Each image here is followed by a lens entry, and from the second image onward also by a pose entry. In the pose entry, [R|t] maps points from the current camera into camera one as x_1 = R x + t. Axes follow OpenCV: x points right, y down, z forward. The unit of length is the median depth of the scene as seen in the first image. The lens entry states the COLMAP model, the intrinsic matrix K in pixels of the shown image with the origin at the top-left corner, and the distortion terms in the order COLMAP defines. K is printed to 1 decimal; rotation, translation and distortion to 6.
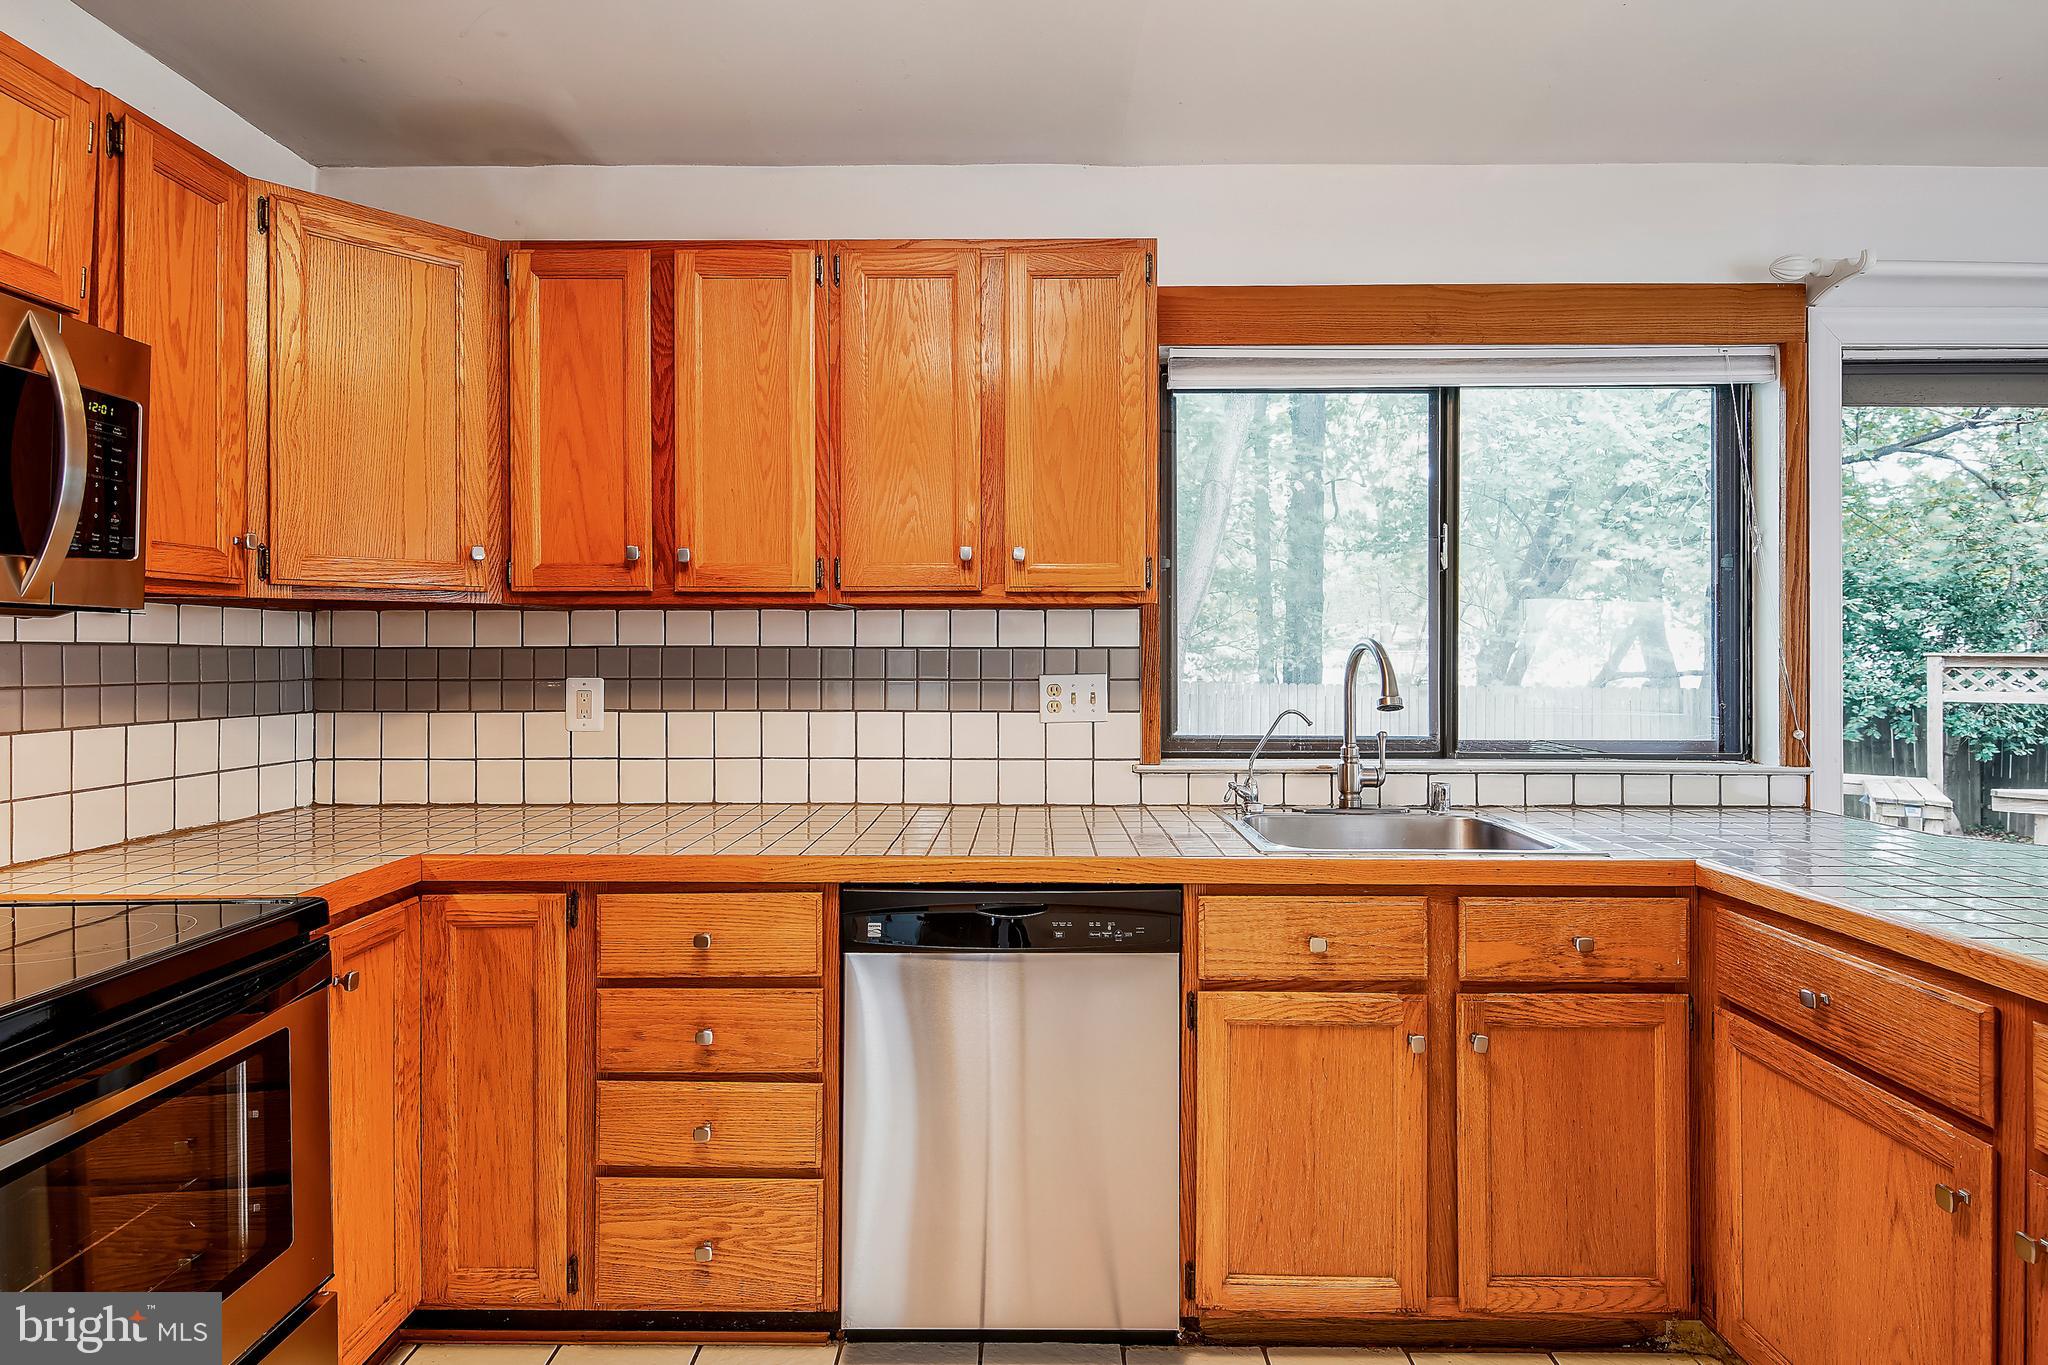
lens RADIAL K [[1045.9, 0, 1022.0], [0, 1045.9, 645.9], [0, 0, 1]] dist [0.011369, -0.008627]
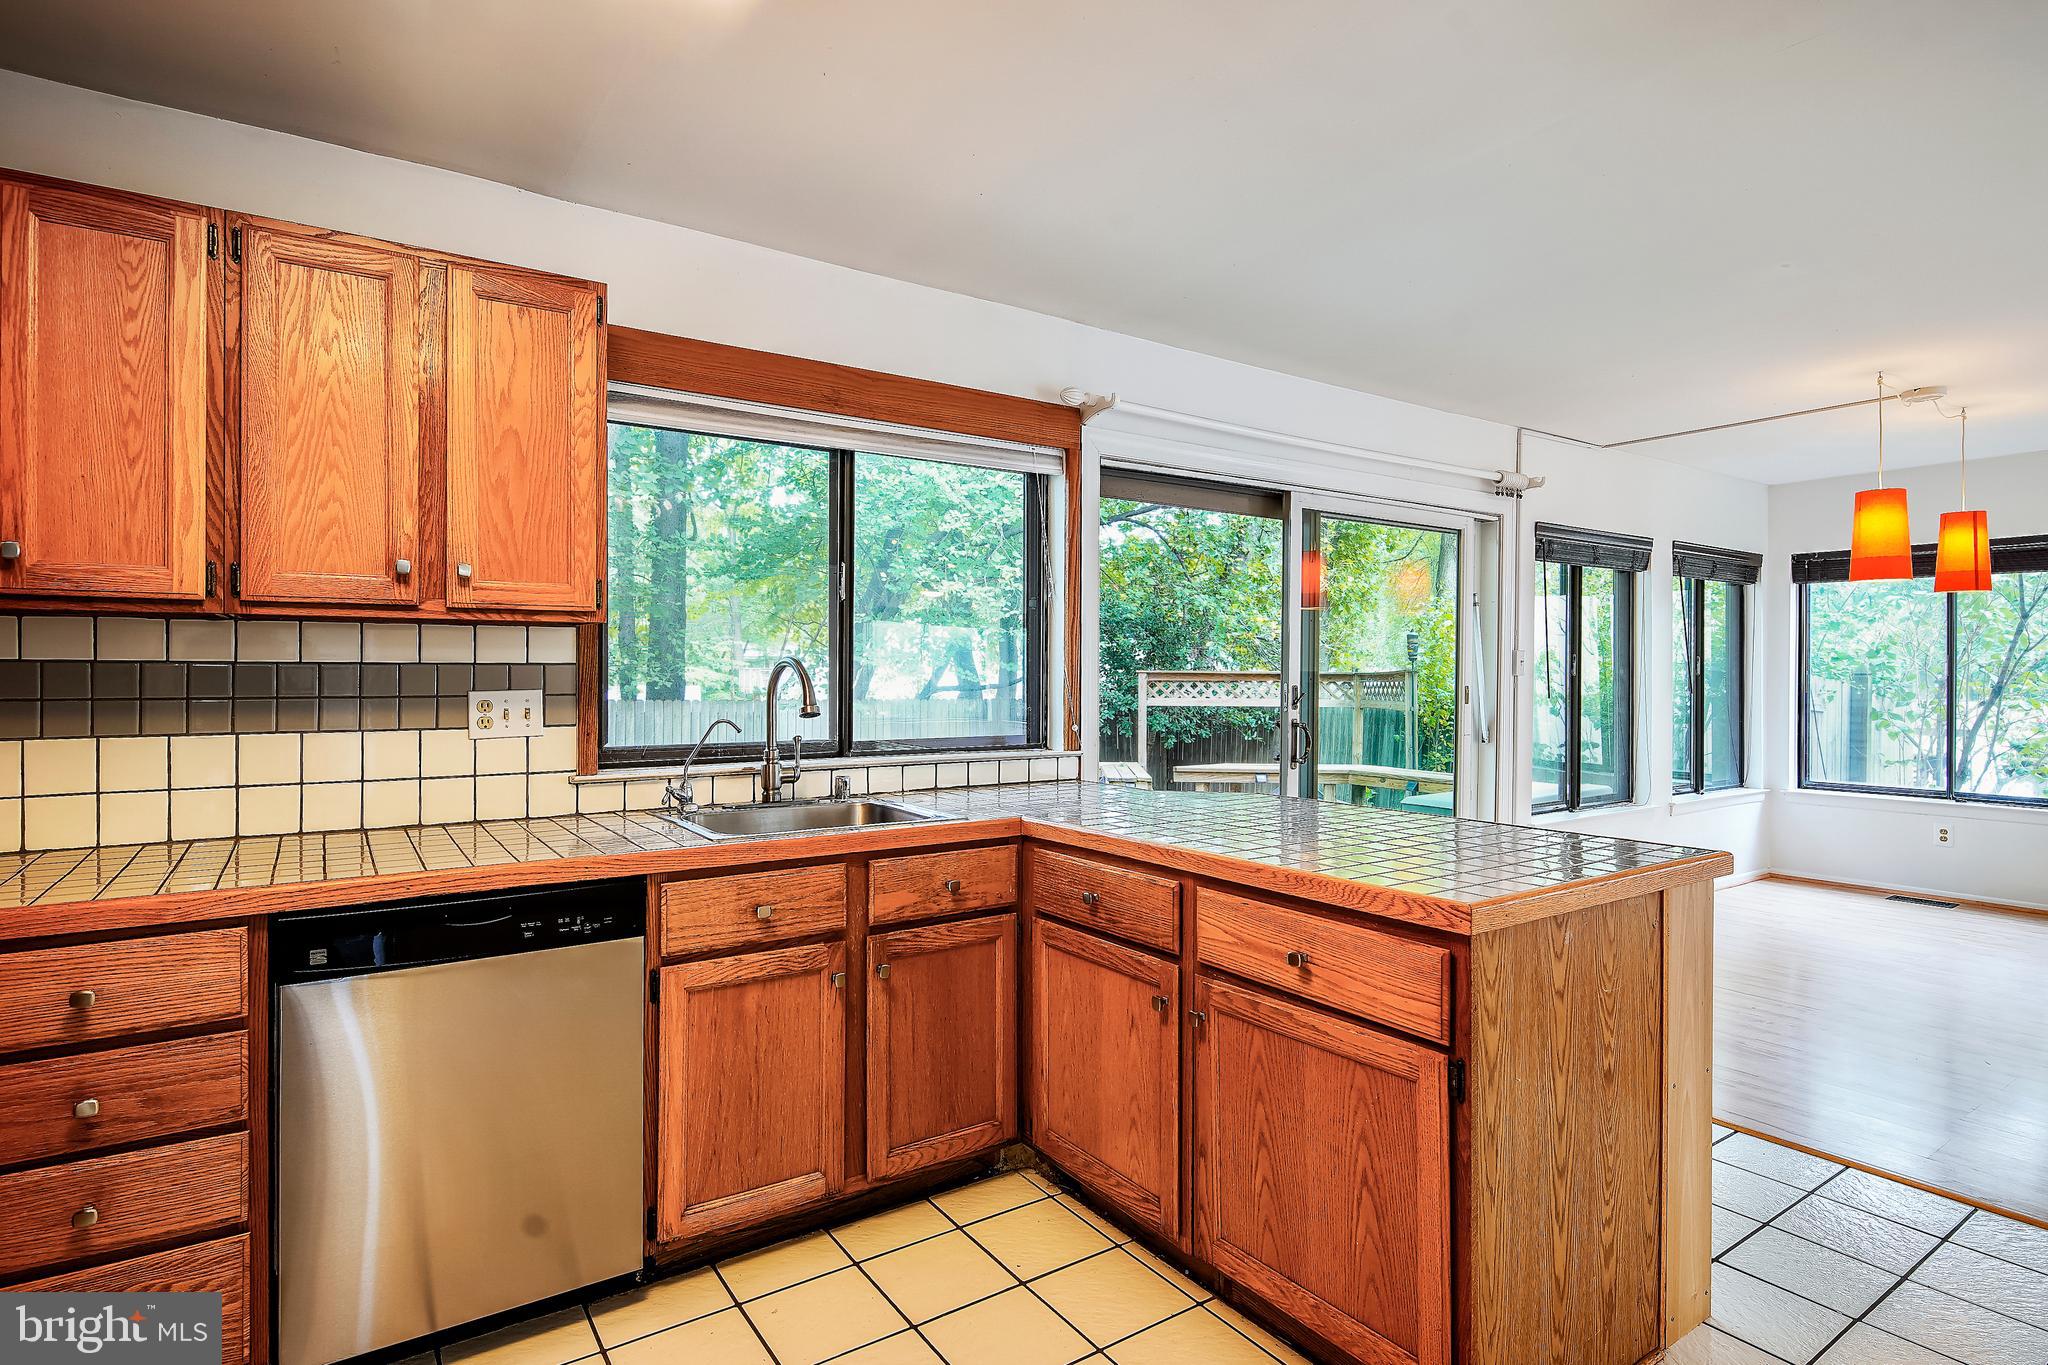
lens RADIAL K [[1044.9, 0, 1026.8], [0, 1044.9, 672.1], [0, 0, 1]] dist [0.001058, -0.006562]
pose [[0.820889, 0.000235, 0.571088, -0.125741], [-0.005177, 0.999962, 0.007030, -0.000118], [-0.571065, -0.008728, 0.820859, -0.126252]]
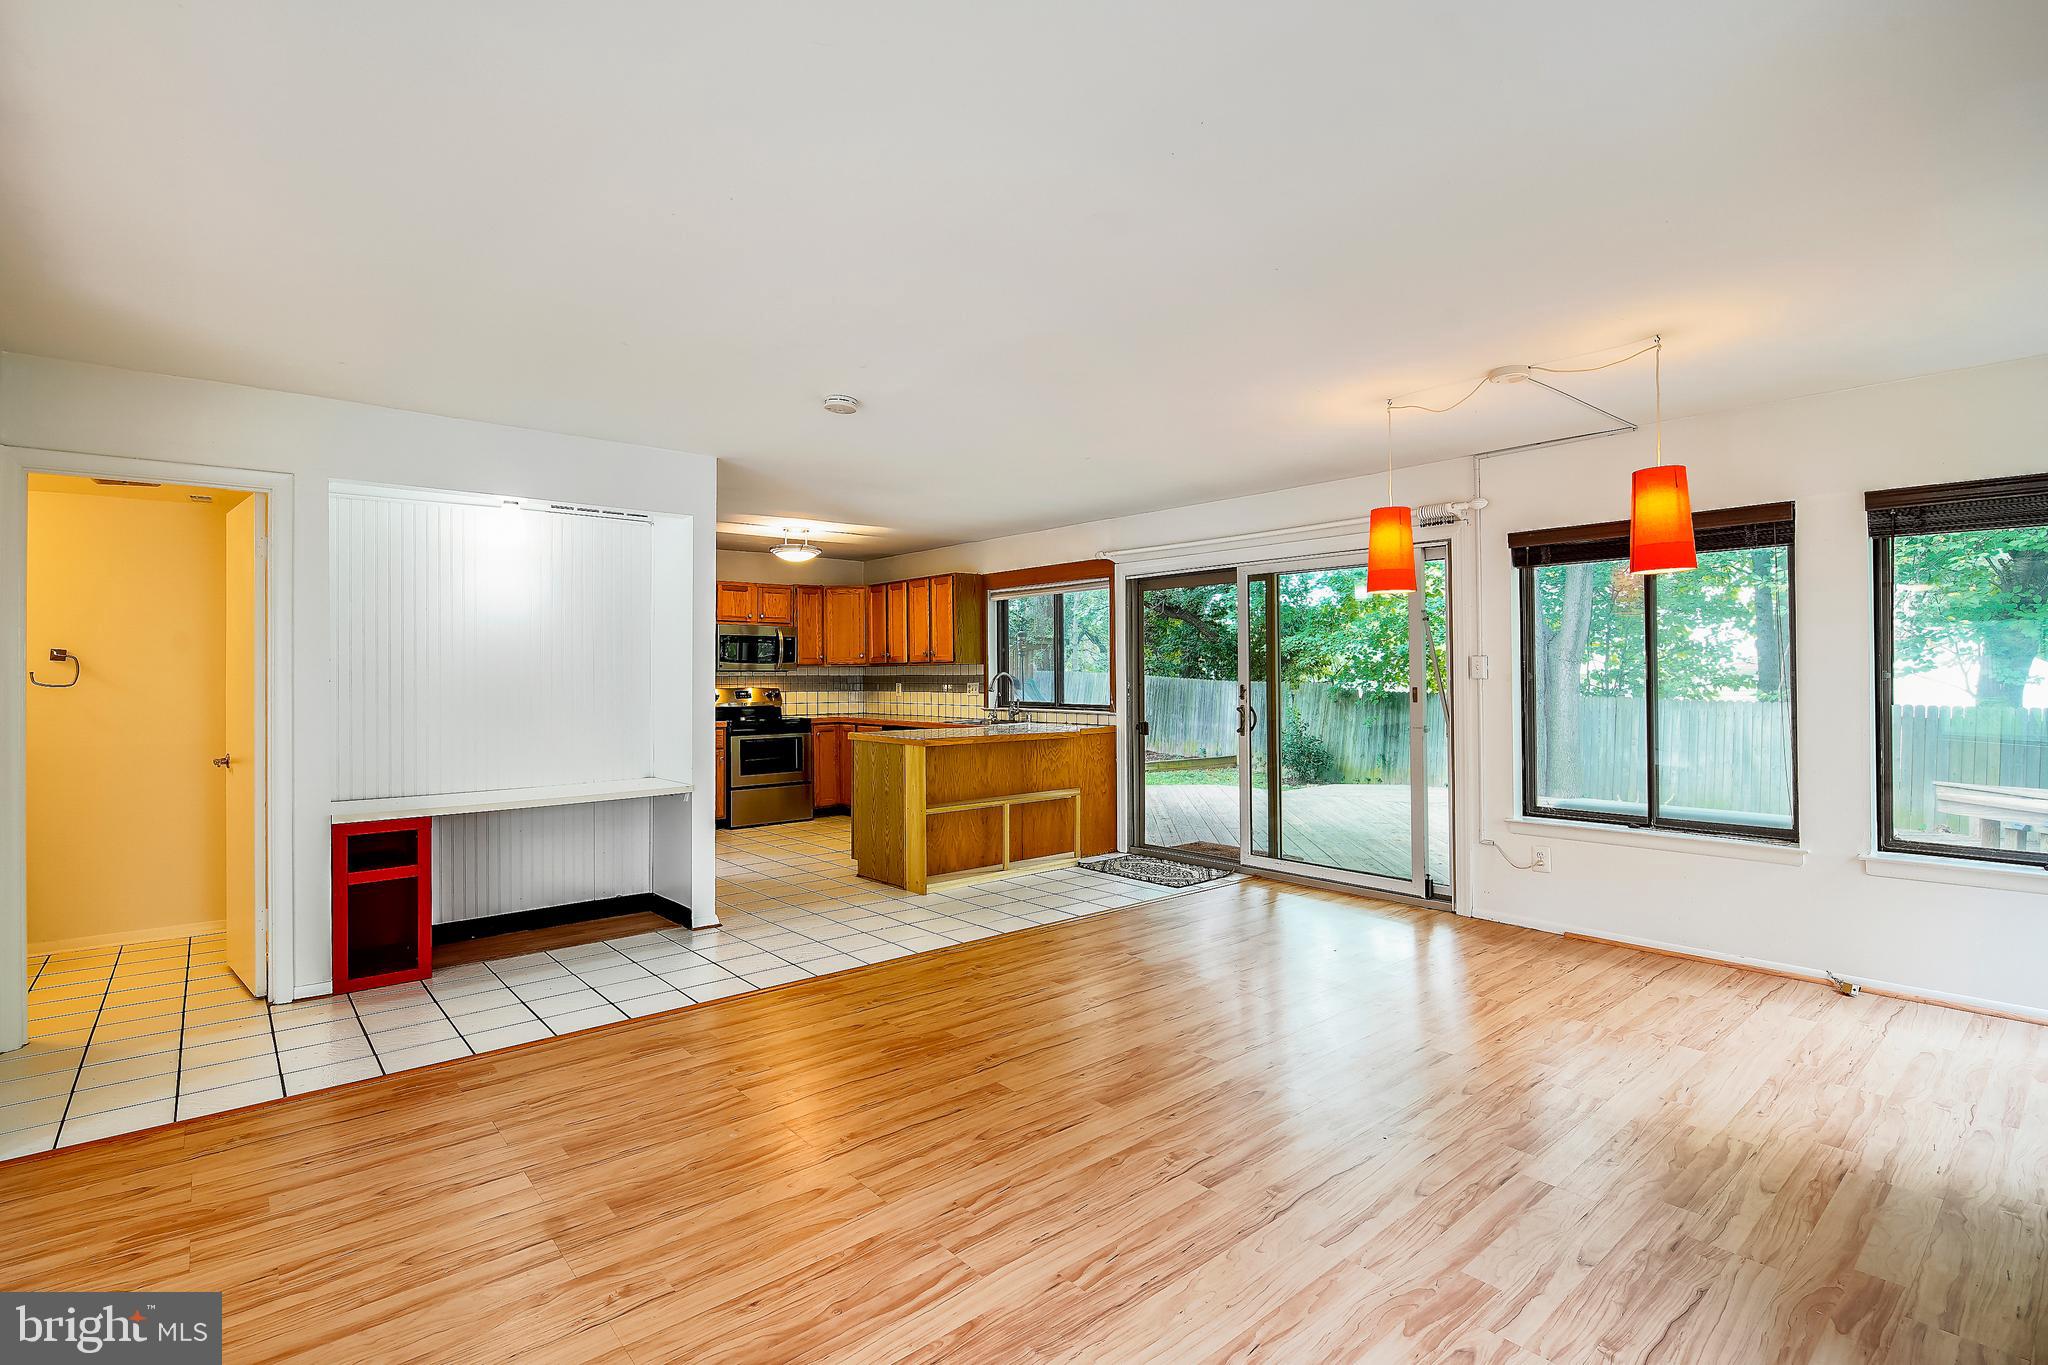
lens RADIAL K [[969.1, 0, 1029.0], [0, 969.1, 674.5], [0, 0, 1]] dist [-0.001200, -0.000131]
pose [[0.657902, -0.004104, -0.753092, 2.981890], [0.010047, 0.999944, 0.003329, -0.011040], [0.753036, -0.009756, 0.657907, -1.172996]]
